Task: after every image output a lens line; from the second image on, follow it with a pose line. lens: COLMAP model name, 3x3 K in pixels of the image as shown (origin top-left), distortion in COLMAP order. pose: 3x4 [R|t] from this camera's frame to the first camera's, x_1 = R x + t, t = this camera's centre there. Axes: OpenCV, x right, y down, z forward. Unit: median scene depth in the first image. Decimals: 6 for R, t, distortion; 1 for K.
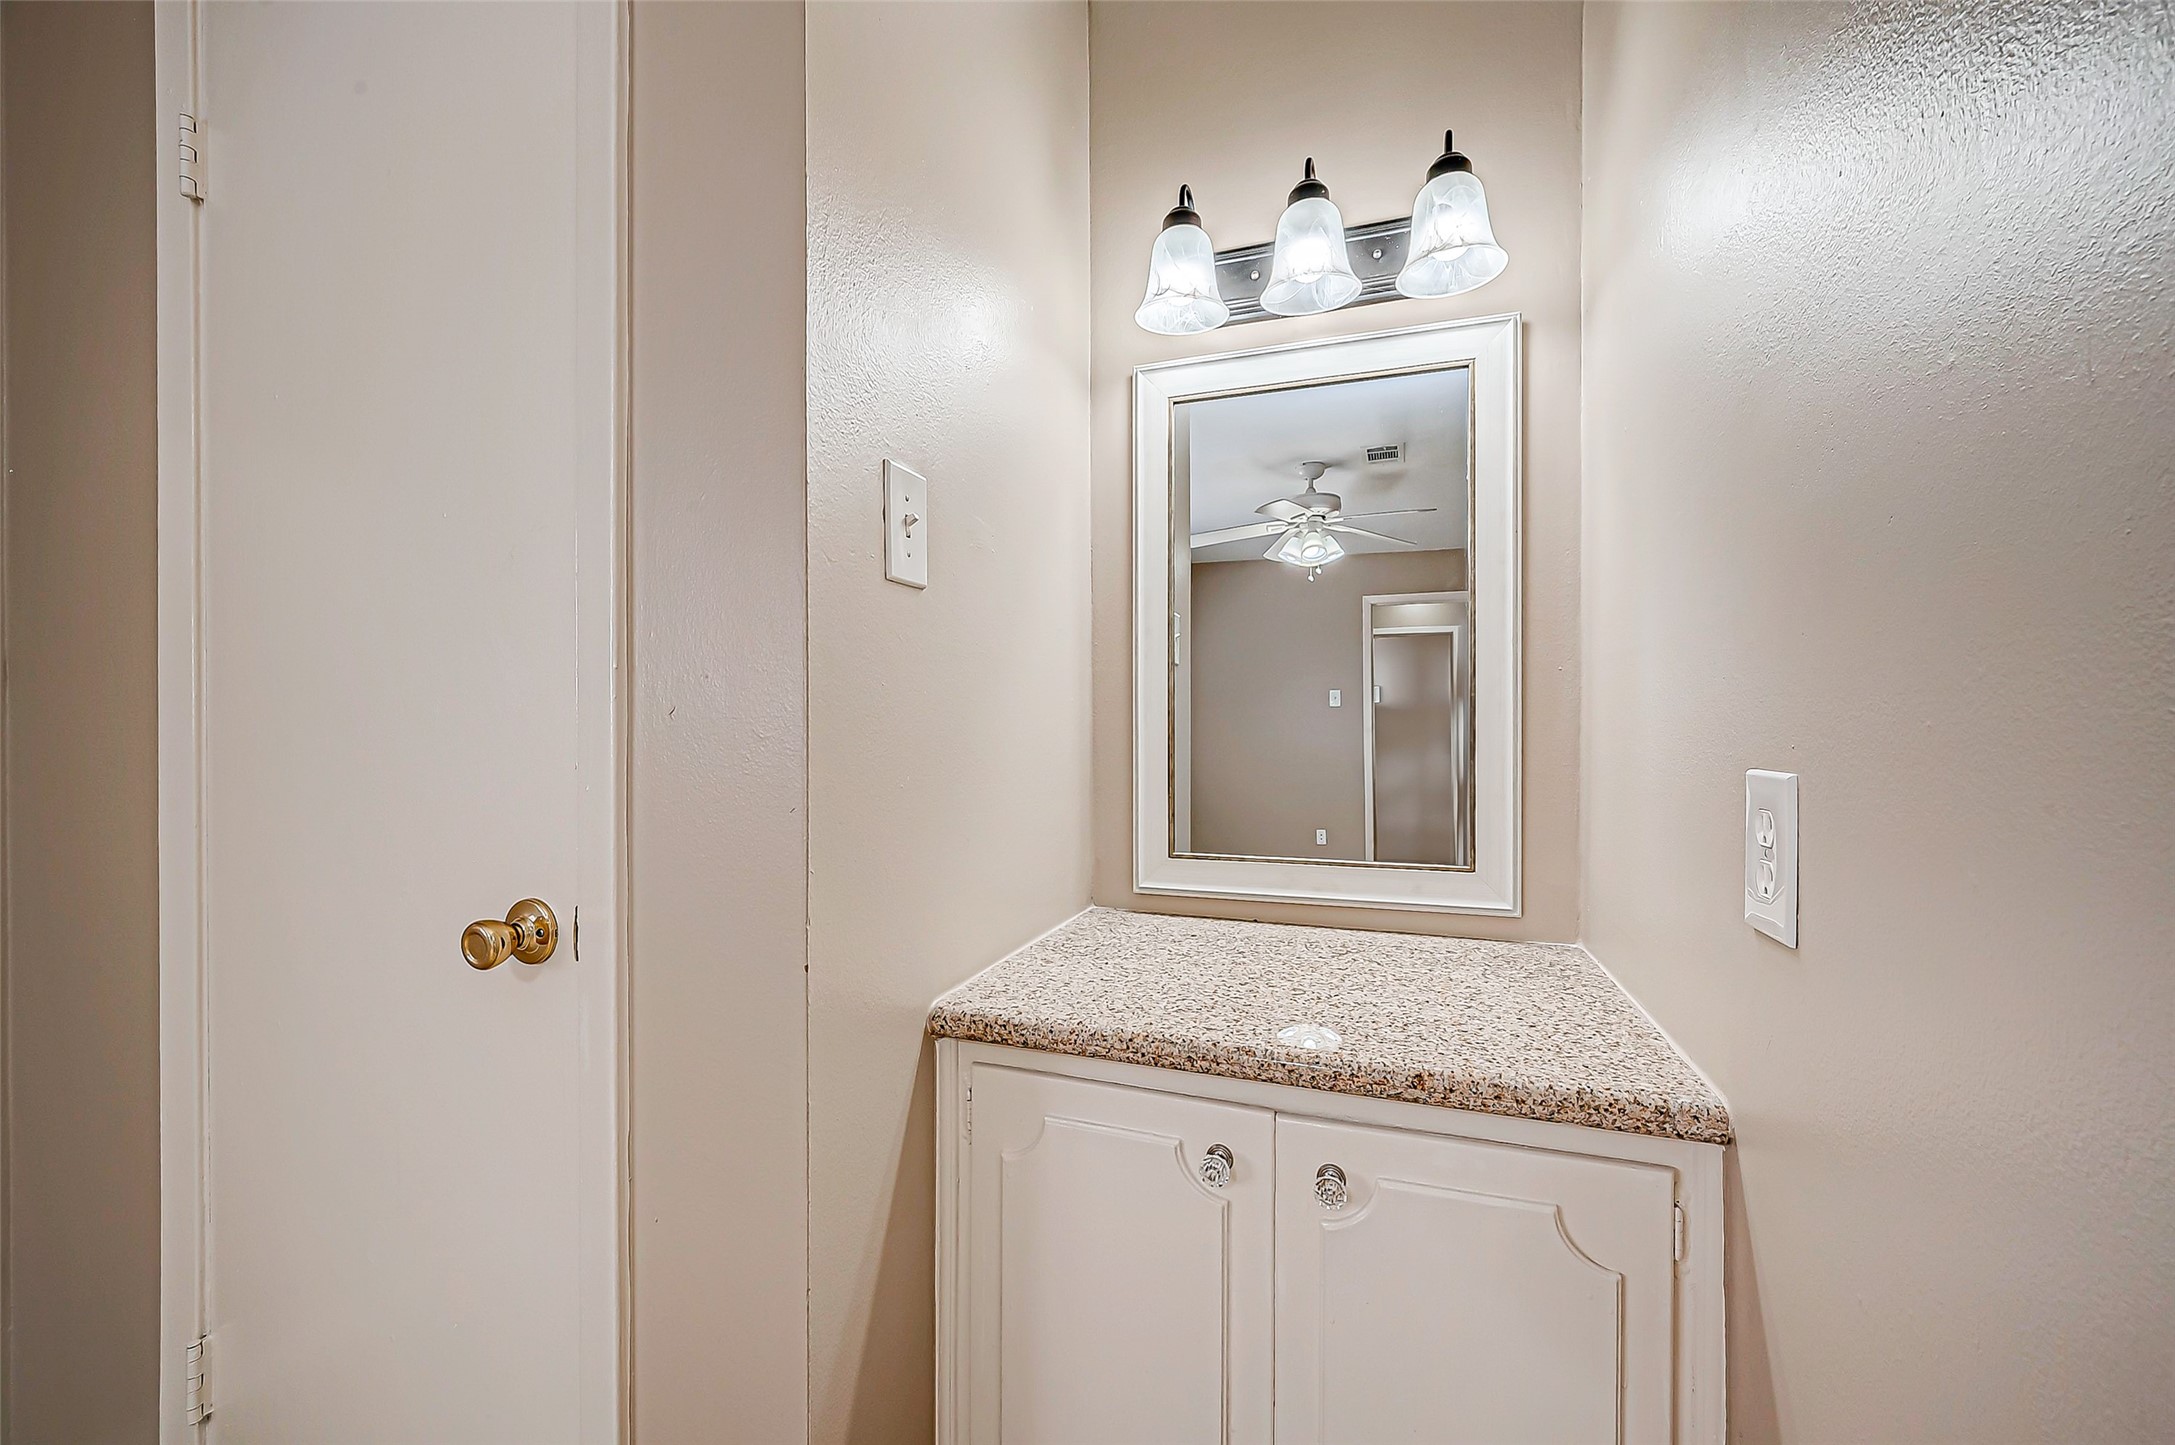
lens RADIAL K [[885.4, 0, 1081.3], [0, 885.4, 724.2], [0, 0, 1]] dist [0.001840, -0.001272]
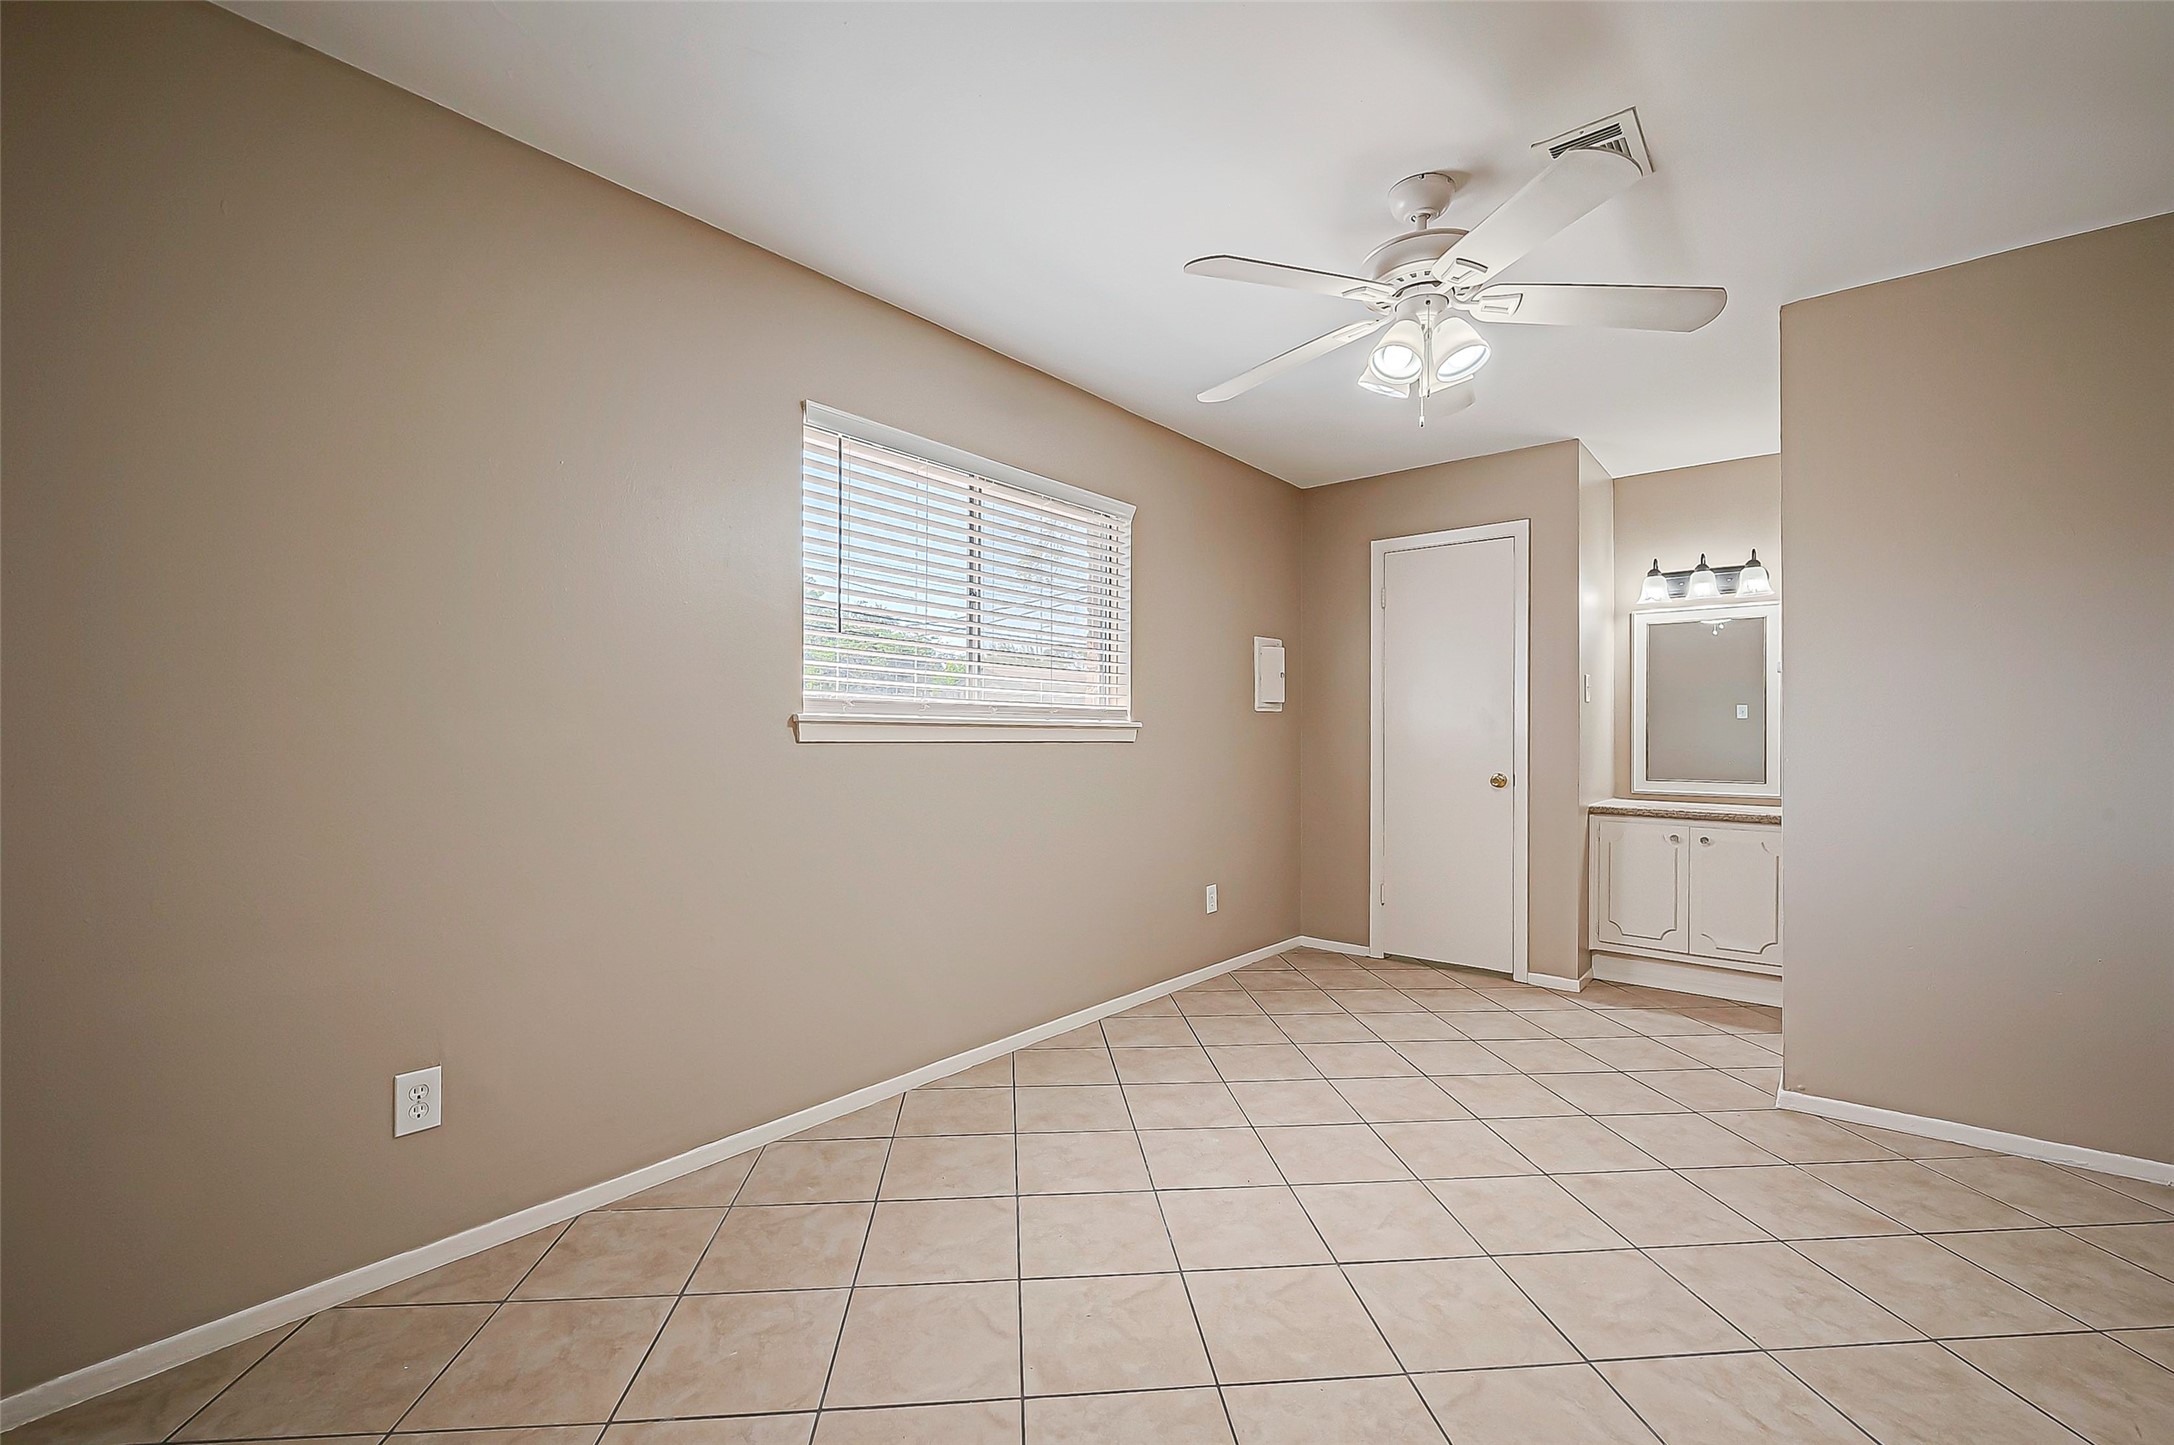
lens RADIAL K [[885.0, 0, 1097.3], [0, 885.0, 733.1], [0, 0, 1]] dist [0.001840, -0.001272]
pose [[0.933896, 0.002964, -0.357532, -0.599961], [-0.002151, 0.999994, 0.002672, -0.012647], [0.357538, -0.001726, 0.933897, -2.603810]]
